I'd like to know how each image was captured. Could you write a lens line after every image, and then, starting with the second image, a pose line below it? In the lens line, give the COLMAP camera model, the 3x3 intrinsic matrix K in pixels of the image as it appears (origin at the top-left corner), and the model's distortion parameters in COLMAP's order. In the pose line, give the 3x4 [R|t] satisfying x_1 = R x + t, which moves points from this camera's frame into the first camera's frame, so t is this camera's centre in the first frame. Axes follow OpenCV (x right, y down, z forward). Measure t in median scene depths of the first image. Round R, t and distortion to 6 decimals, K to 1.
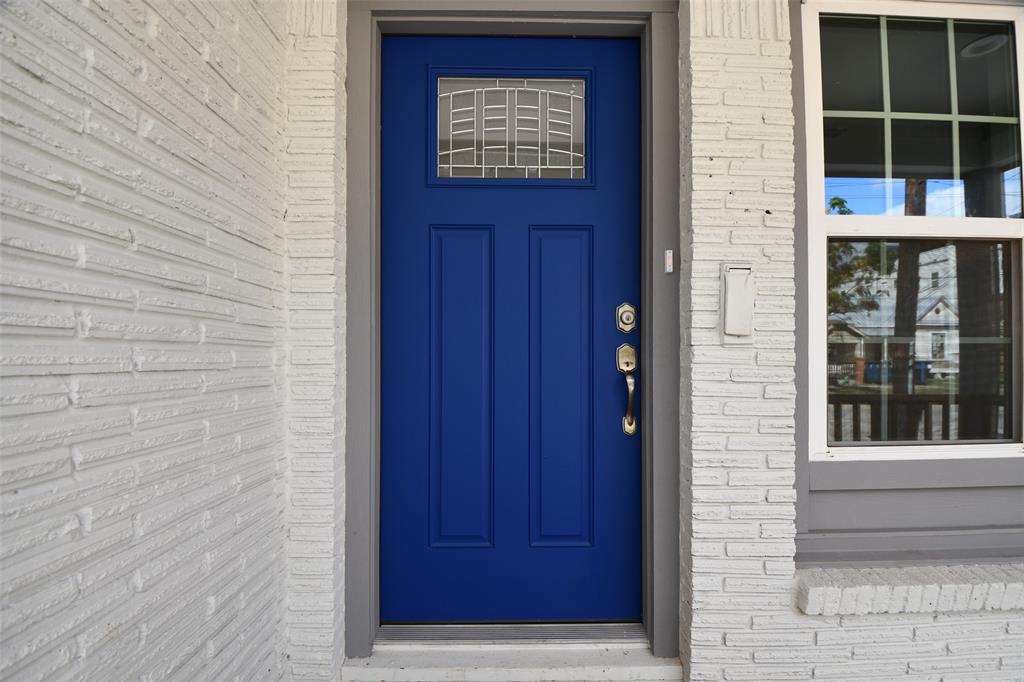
lens RADIAL K [[451.3, 0, 516.7], [0, 451.3, 345.3], [0, 0, 1]] dist [-0.000782, -0.012517]
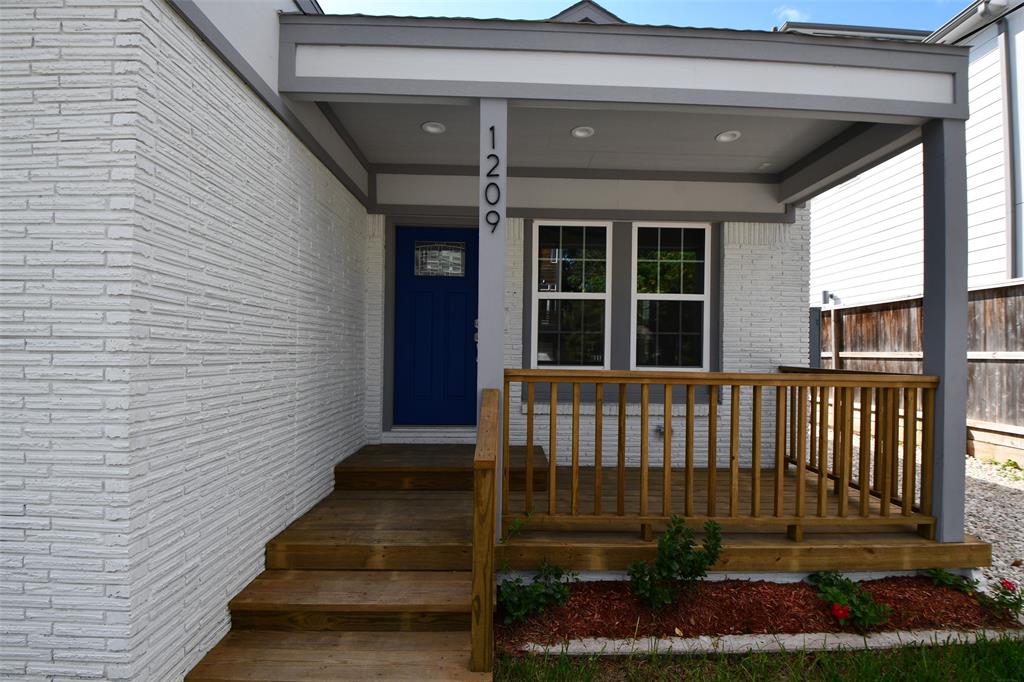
lens RADIAL K [[451.3, 0, 516.7], [0, 451.3, 345.3], [0, 0, 1]] dist [-0.000782, -0.012517]
pose [[0.999840, 0.014352, 0.010678, 0.542357], [-0.014450, 0.999853, 0.009190, 0.059014], [-0.010545, -0.009343, 0.999901, -2.278411]]
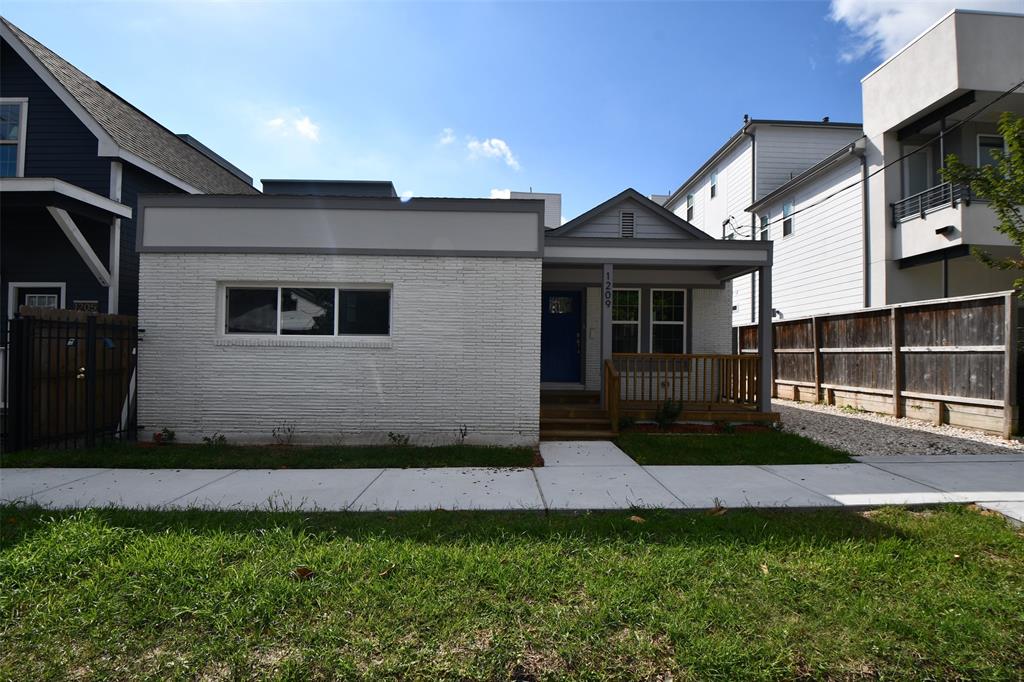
lens RADIAL K [[451.3, 0, 516.7], [0, 451.3, 345.3], [0, 0, 1]] dist [-0.000782, -0.012517]
pose [[0.999906, 0.011781, 0.006968, -0.791687], [-0.011827, 0.999908, 0.006704, 0.058375], [-0.006889, -0.006786, 0.999953, -6.251348]]
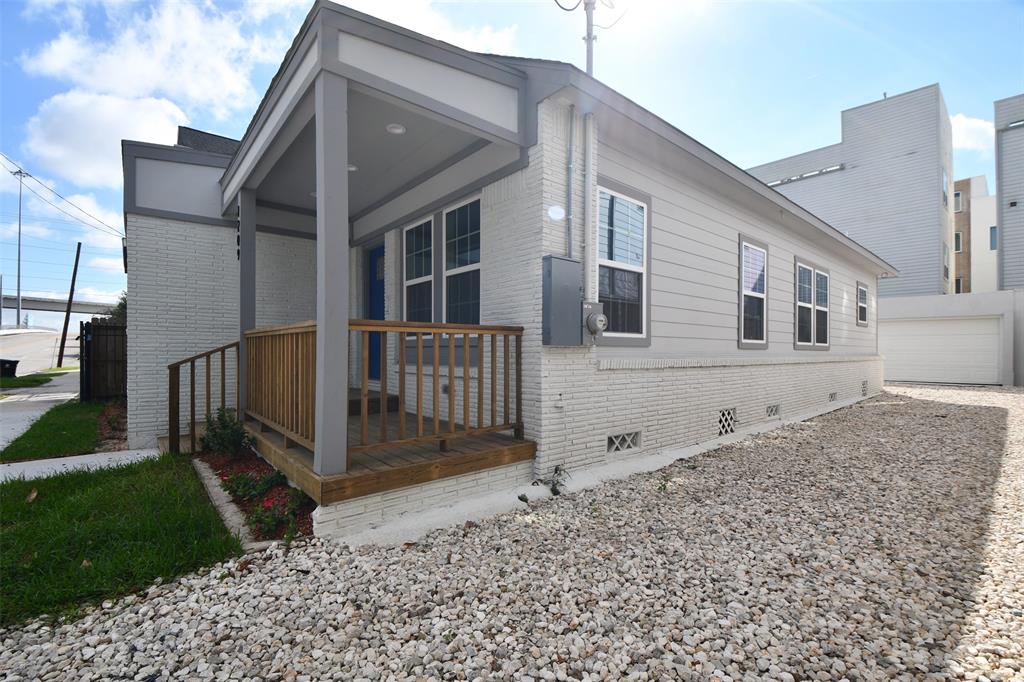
lens RADIAL K [[451.3, 0, 516.7], [0, 451.3, 345.3], [0, 0, 1]] dist [-0.000782, -0.012517]
pose [[0.637961, -0.009136, -0.770014, 4.866521], [0.014646, 0.999893, 0.000271, 0.341049], [0.769929, -0.011450, 0.638026, -0.929563]]
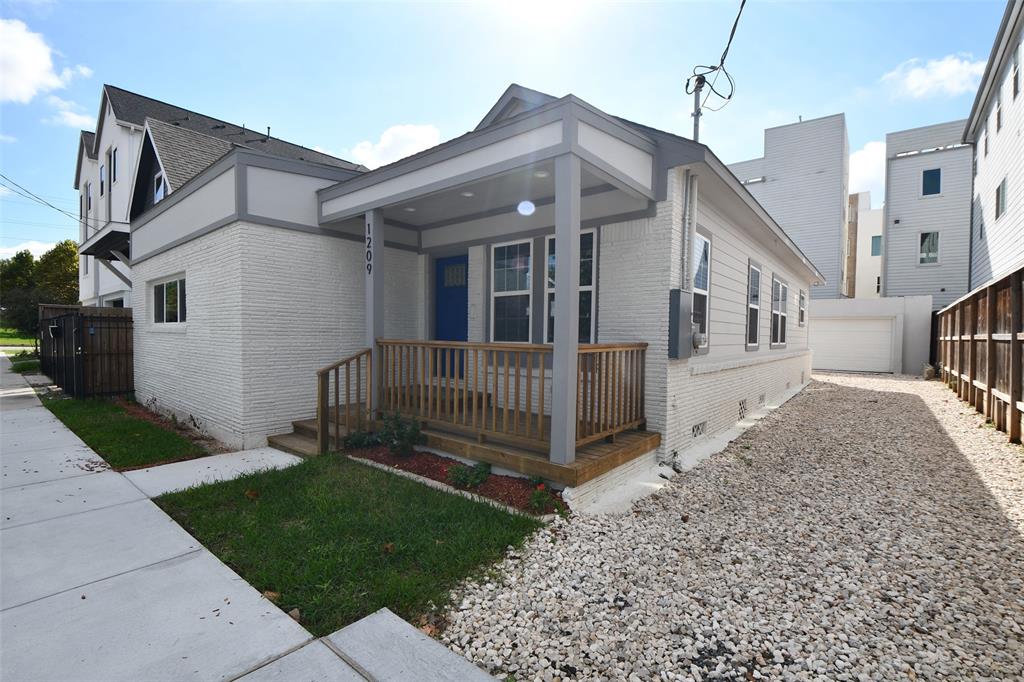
lens RADIAL K [[451.3, 0, 516.7], [0, 451.3, 345.3], [0, 0, 1]] dist [-0.000782, -0.012517]
pose [[0.763961, 0.024188, -0.644809, 4.192405], [0.002622, 0.999173, 0.040588, 0.077977], [0.645257, -0.032698, 0.763266, -2.622616]]
